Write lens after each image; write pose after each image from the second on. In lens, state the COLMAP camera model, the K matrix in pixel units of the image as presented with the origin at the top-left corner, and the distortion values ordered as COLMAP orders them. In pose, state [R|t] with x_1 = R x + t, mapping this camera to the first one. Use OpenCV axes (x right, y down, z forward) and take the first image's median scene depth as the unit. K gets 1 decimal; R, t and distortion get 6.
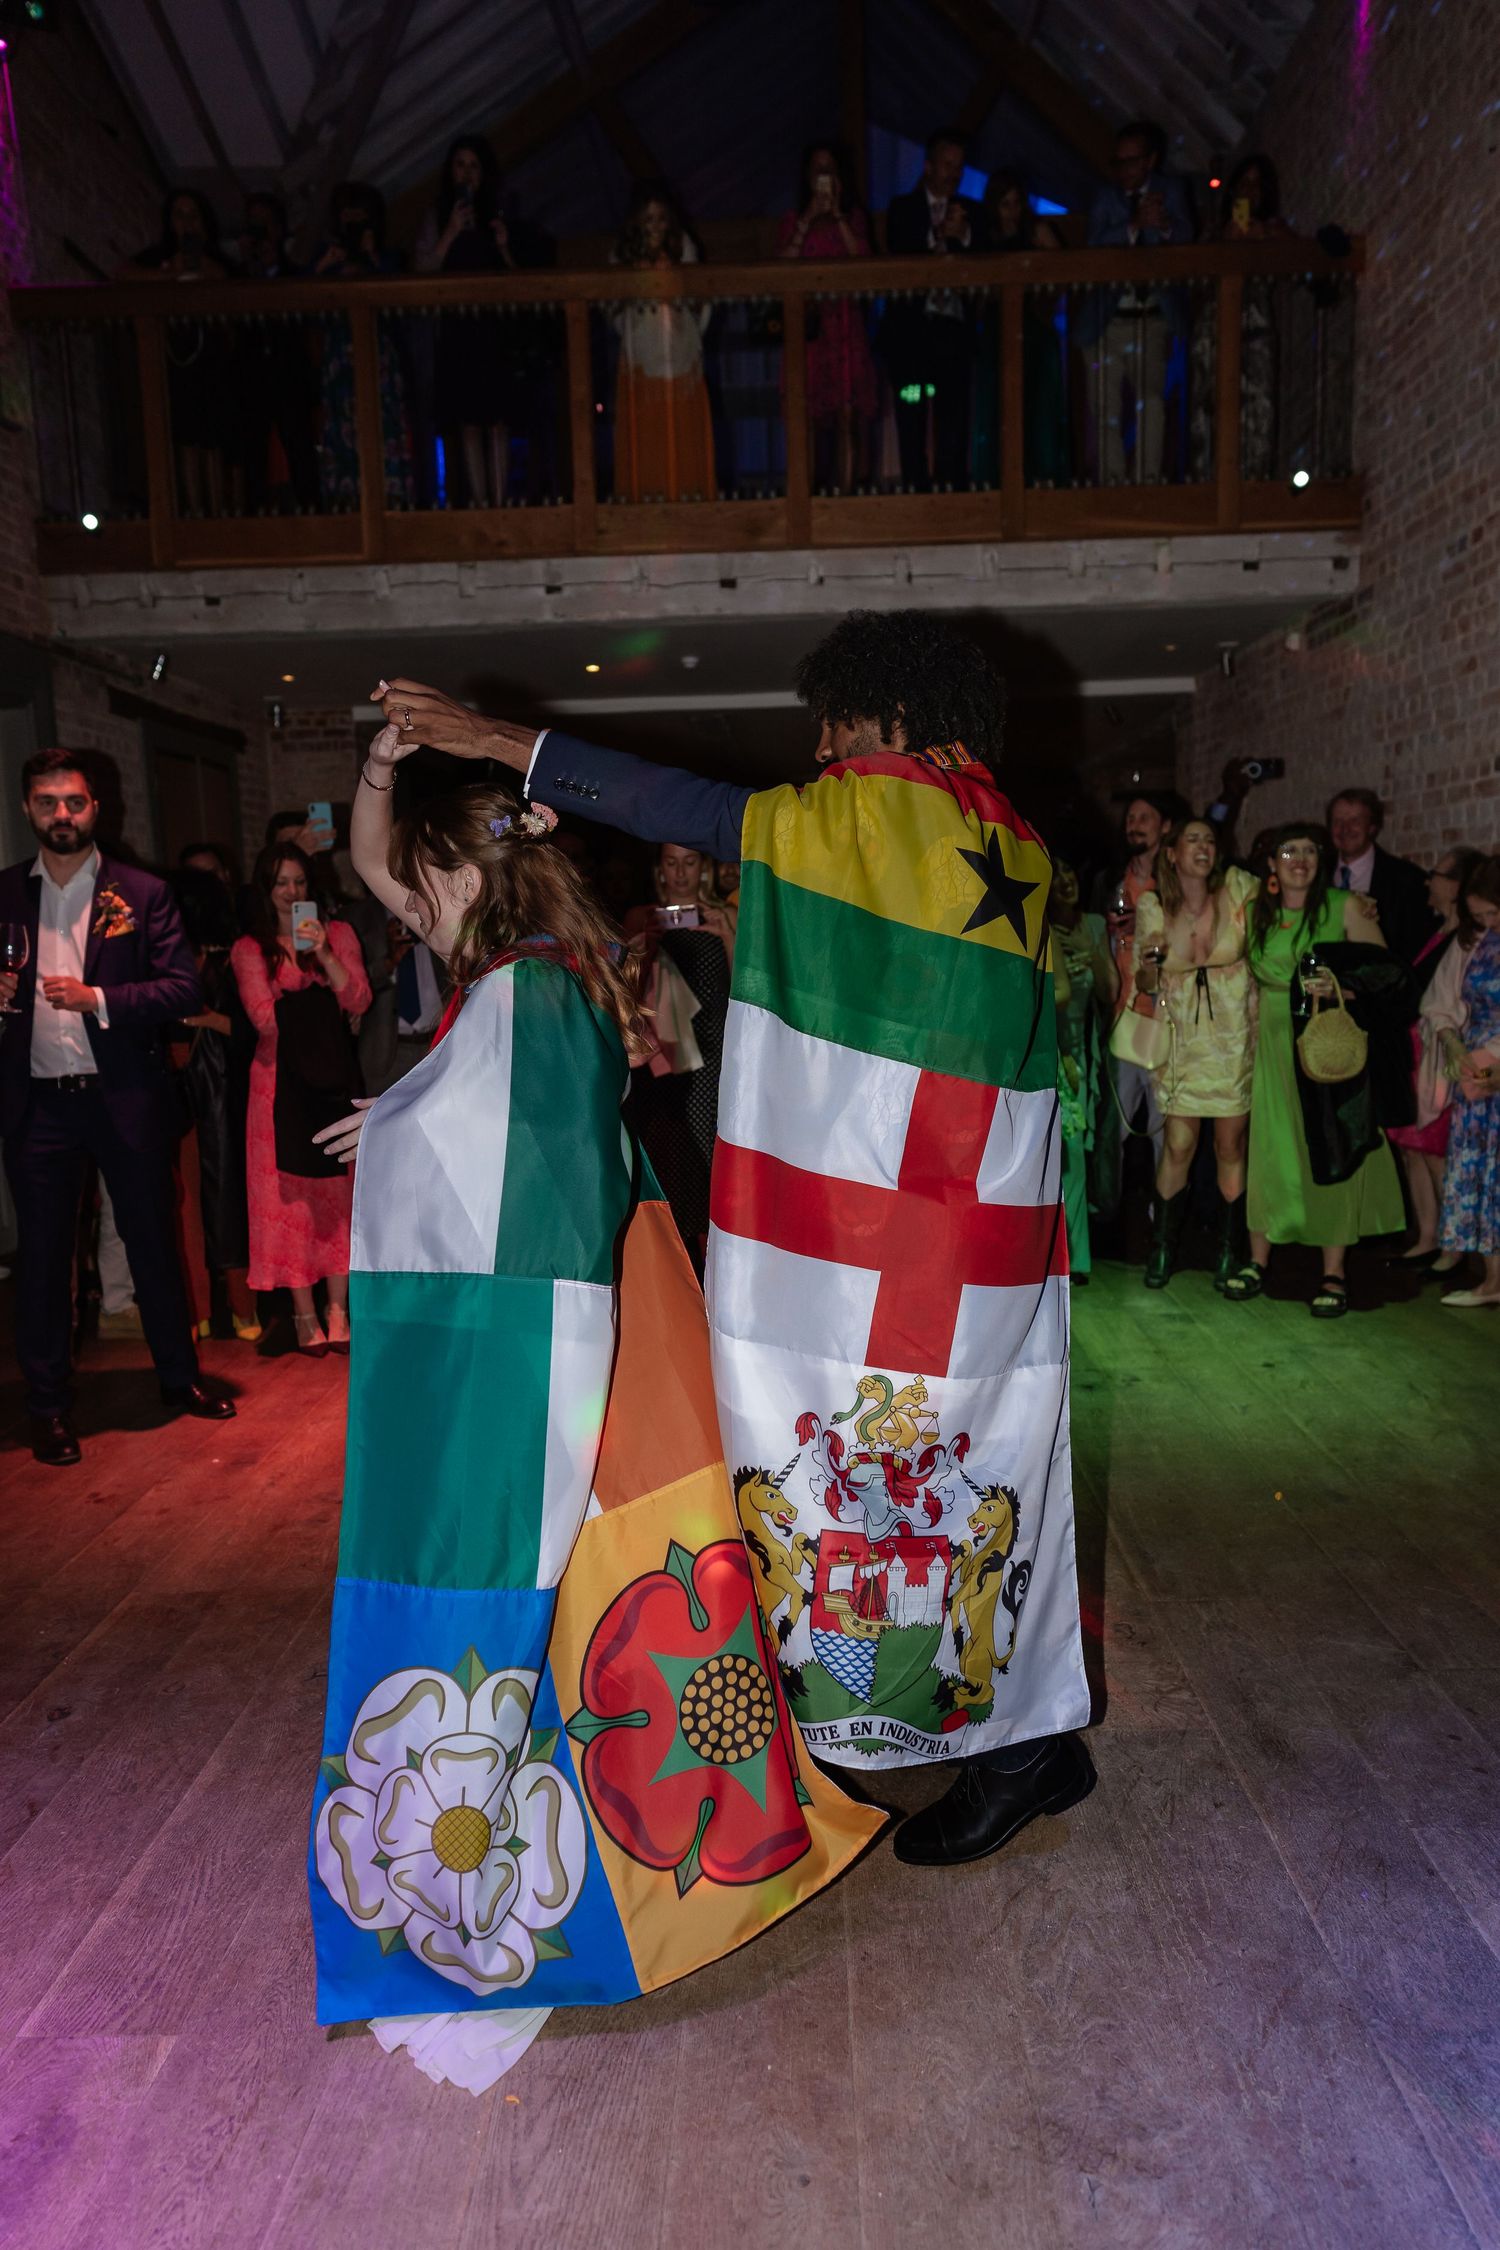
lens RADIAL K [[1491.2, 0, 752.2], [0, 1491.2, 1126.2], [0, 0, 1]] dist [-0.000843, 0.002049]
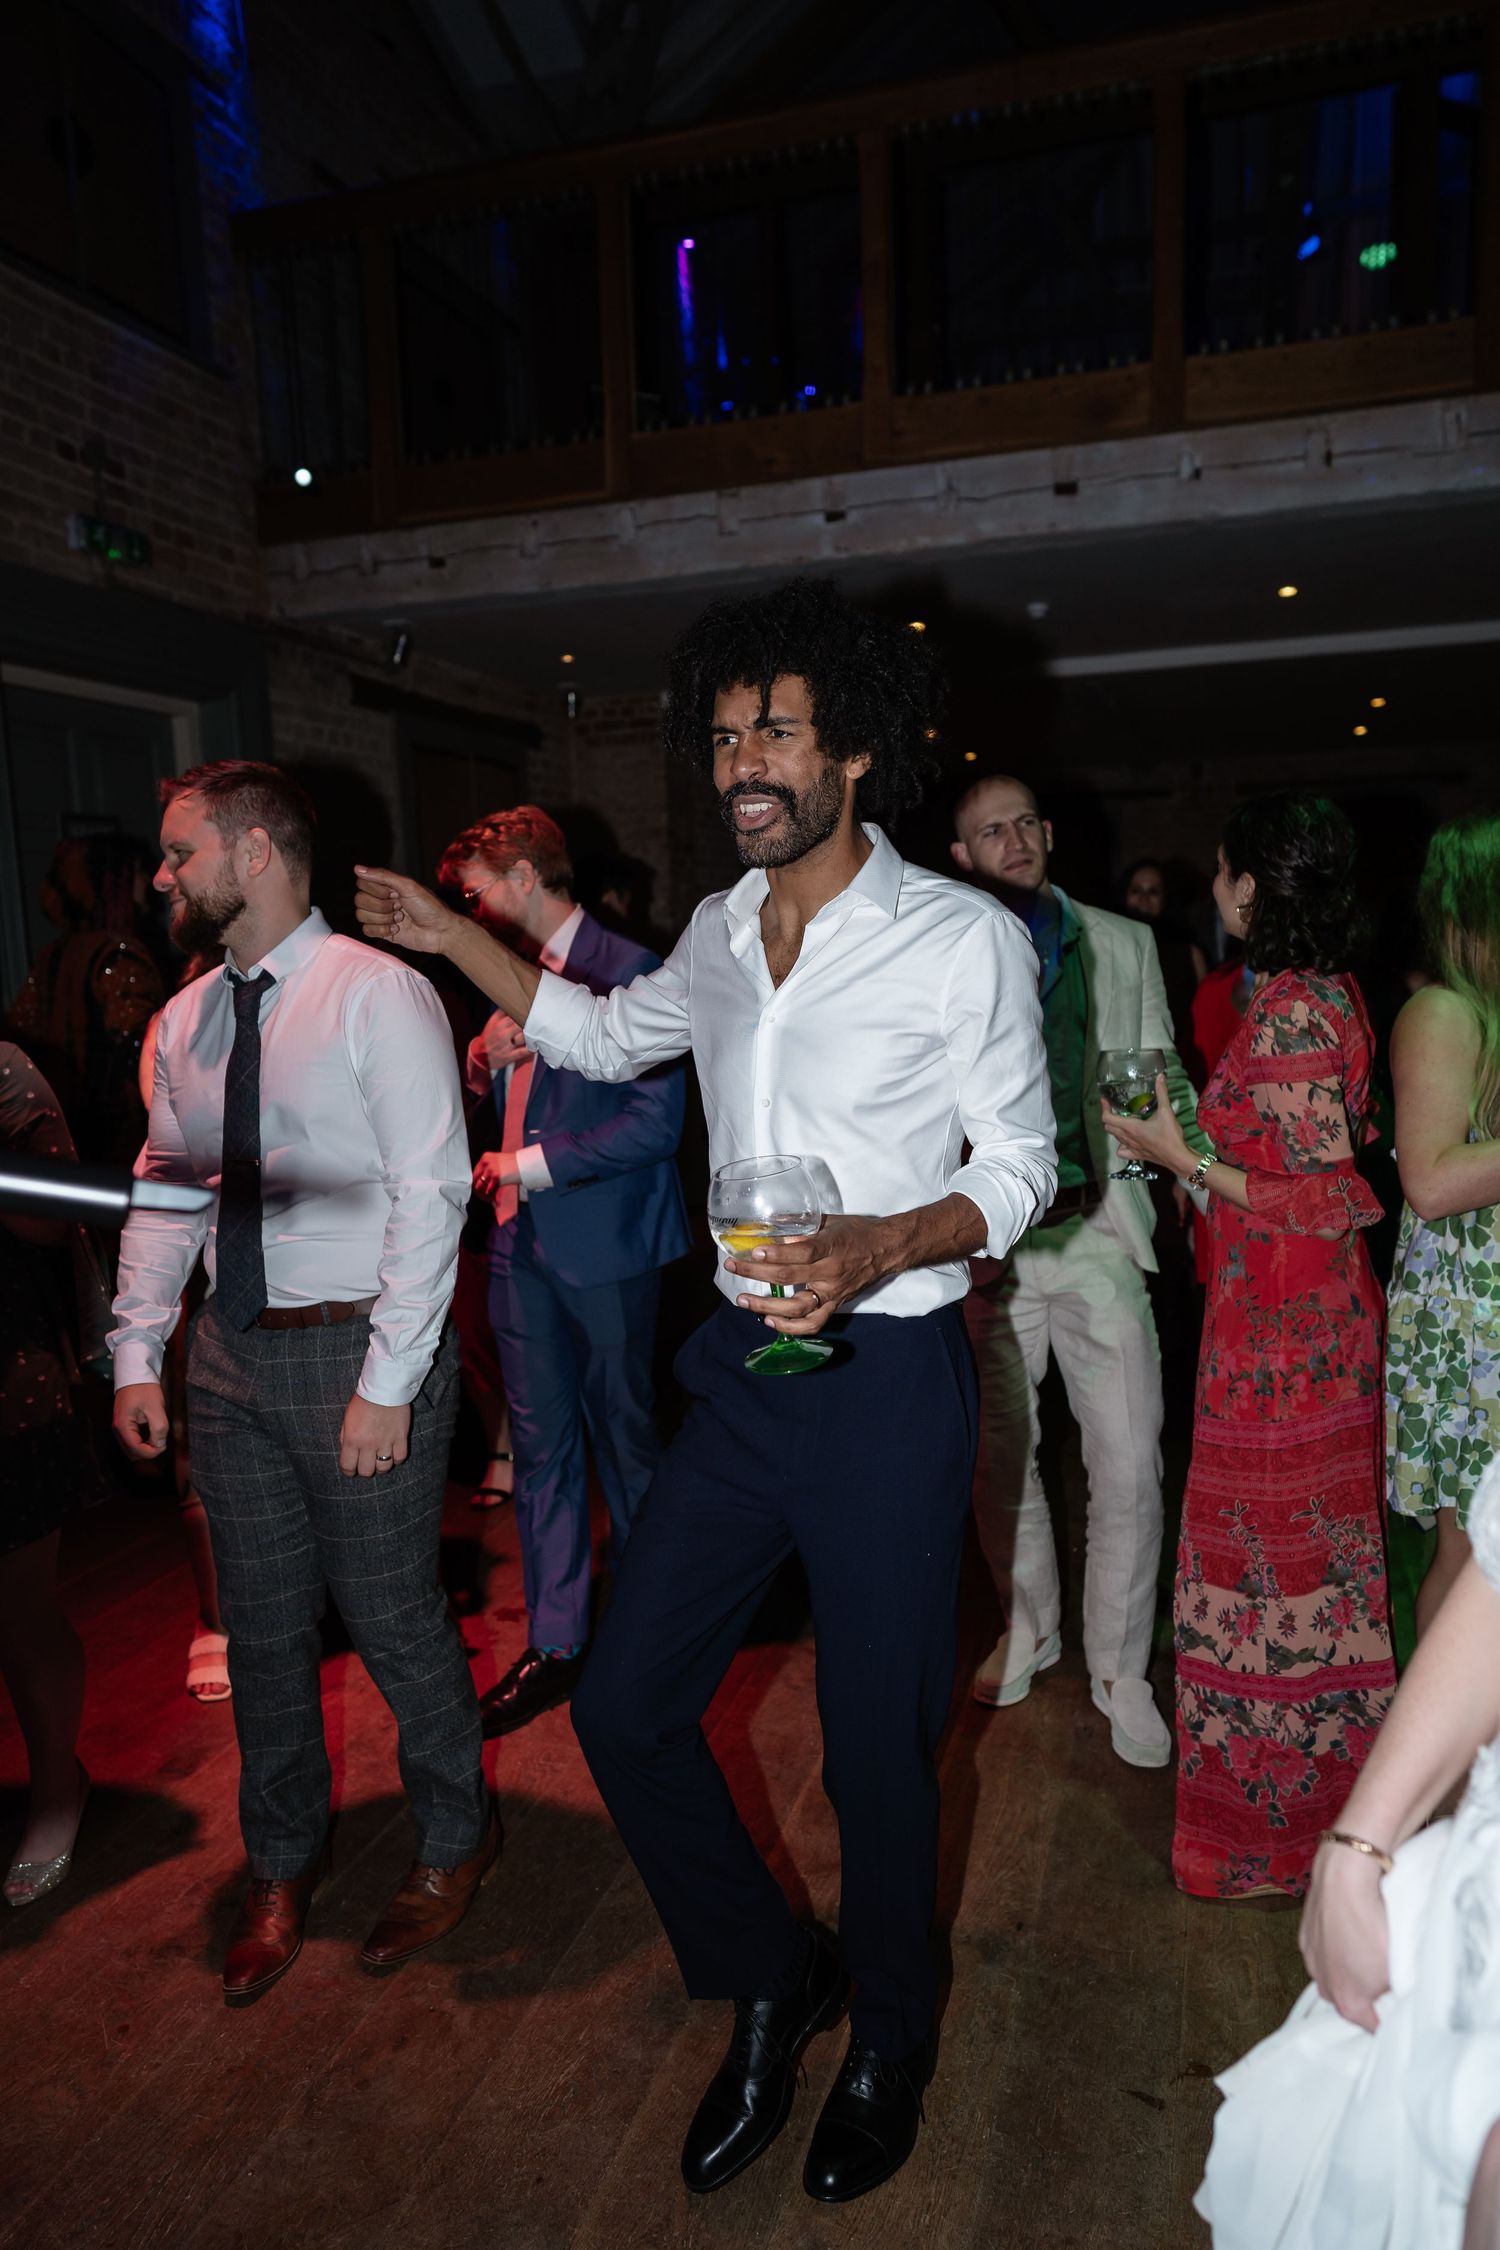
lens RADIAL K [[1496.9, 0, 754.5], [0, 1496.9, 1134.2], [0, 0, 1]] dist [-0.000617, 0.001723]
pose [[0.960101, 0.035733, -0.277361, 0.053369], [-0.034445, 0.999361, 0.009516, -0.047234], [0.277524, 0.000417, 0.960719, 0.249319]]
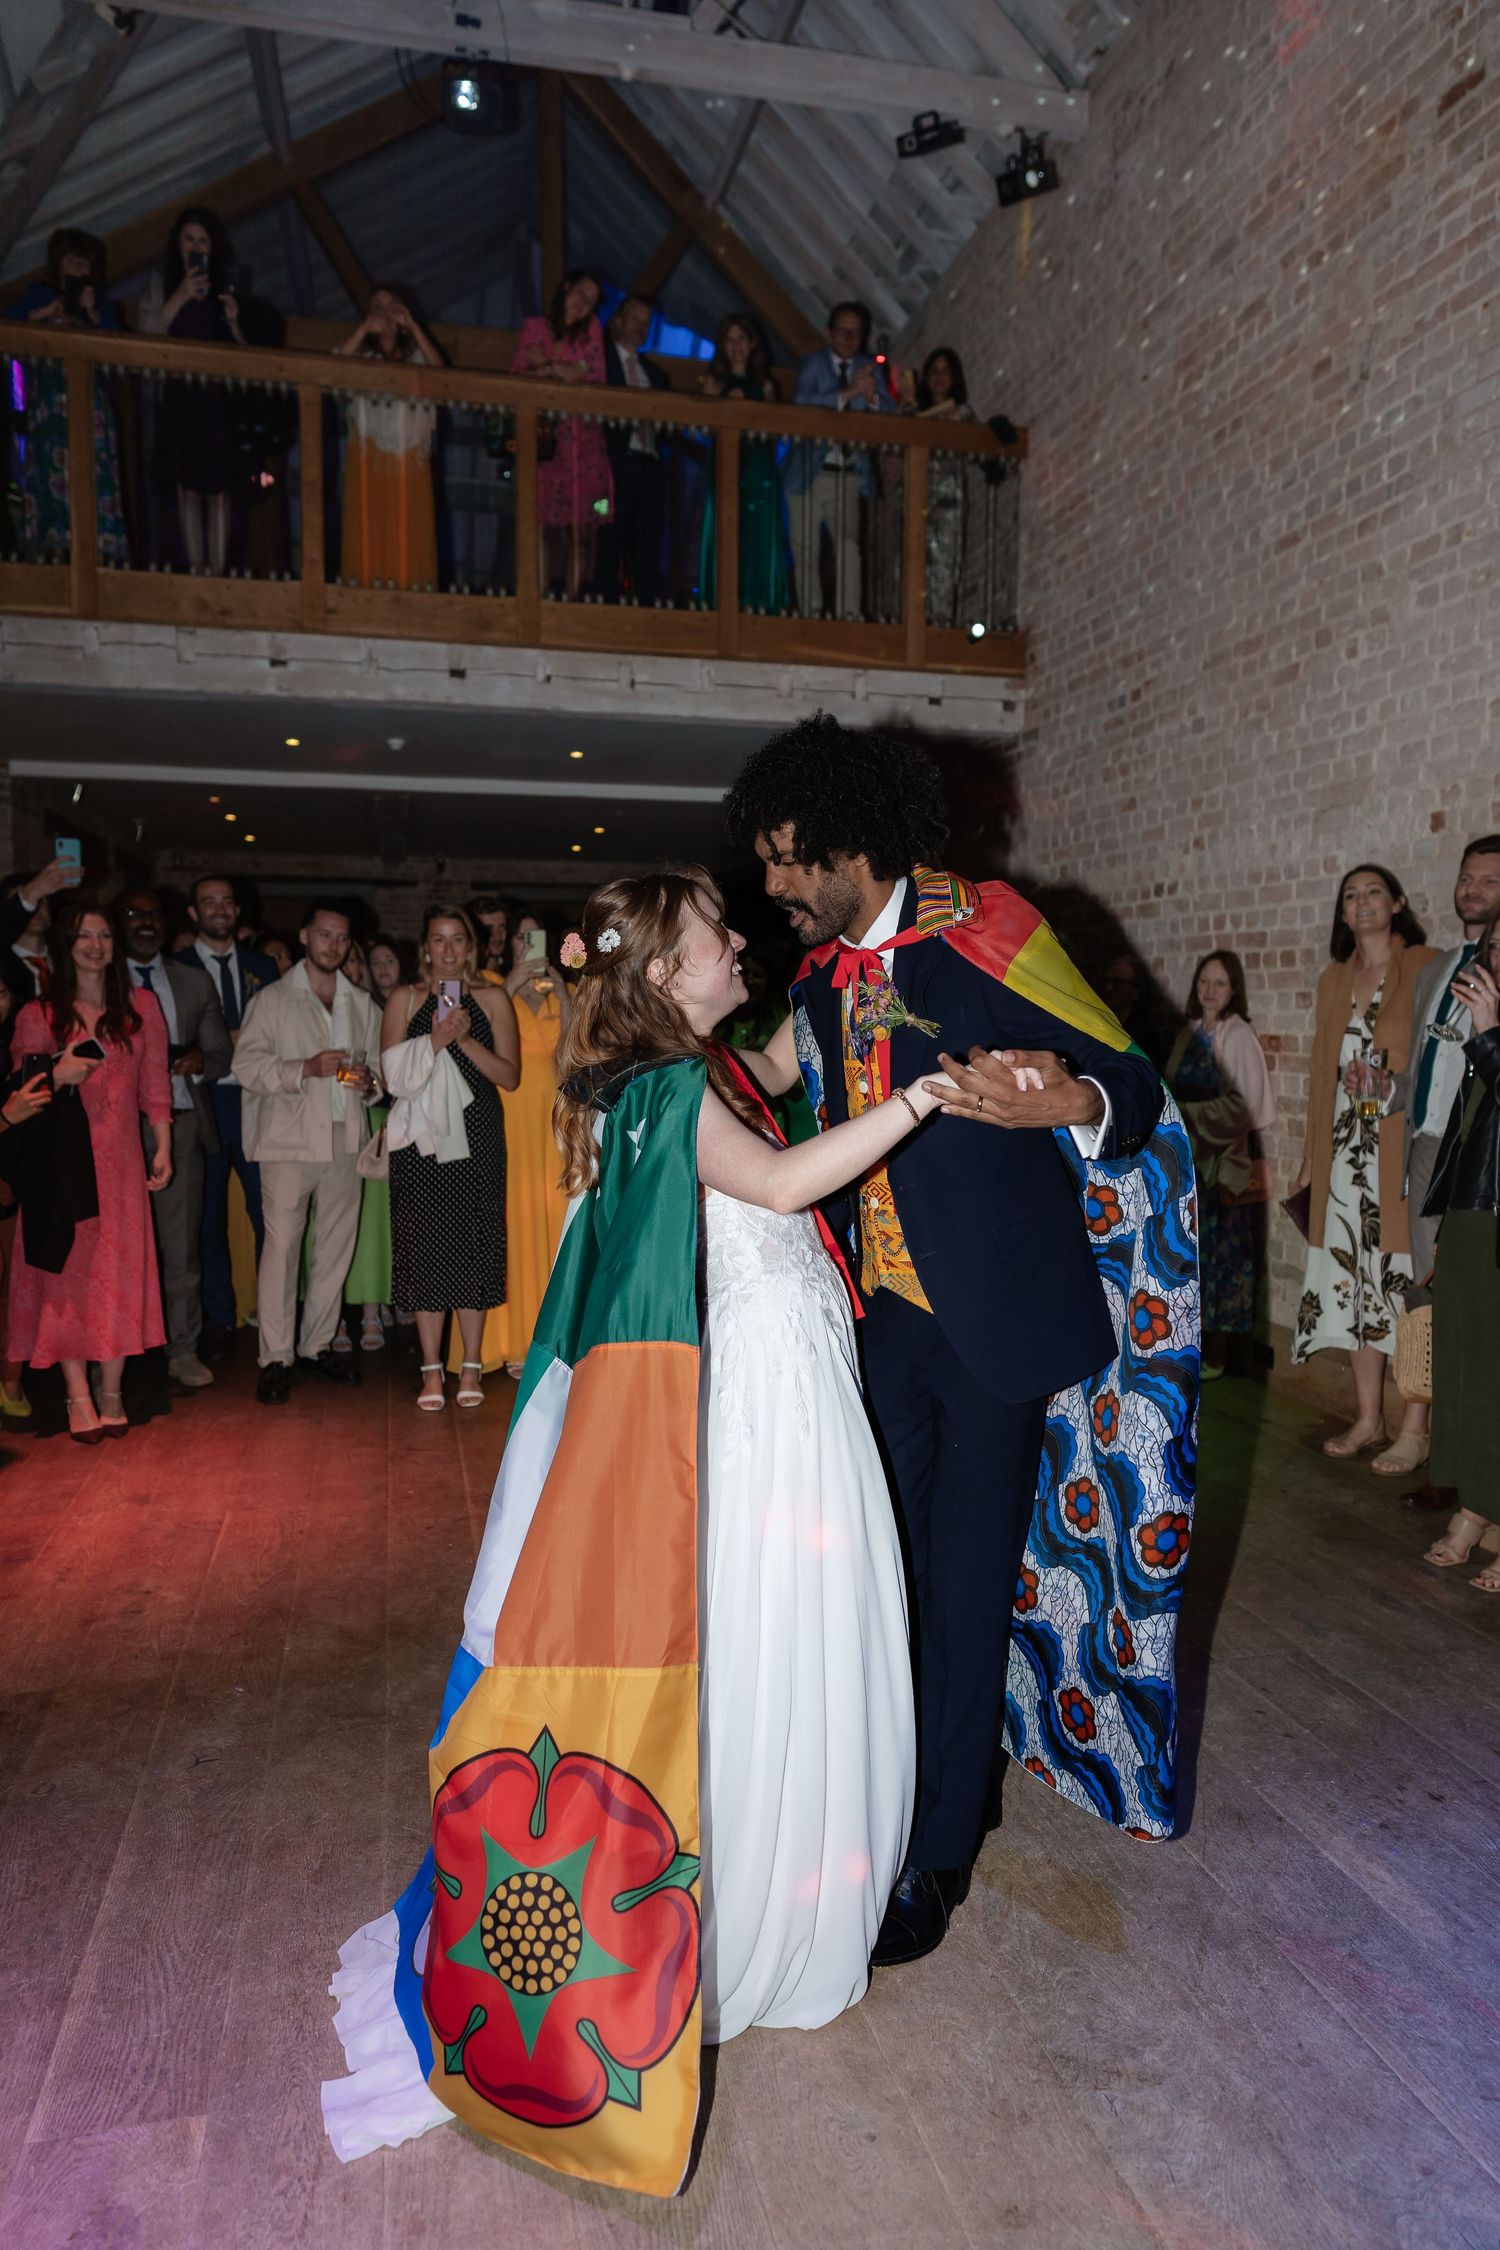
lens RADIAL K [[1492.1, 0, 750.0], [0, 1492.1, 1125.0], [0, 0, 1]] dist [-0.002024, 0.004055]
pose [[0.965145, 0.013484, 0.261369, -0.086800], [0.001772, 0.998312, -0.058047, 0.005211], [-0.261711, 0.056487, 0.963492, -0.021320]]
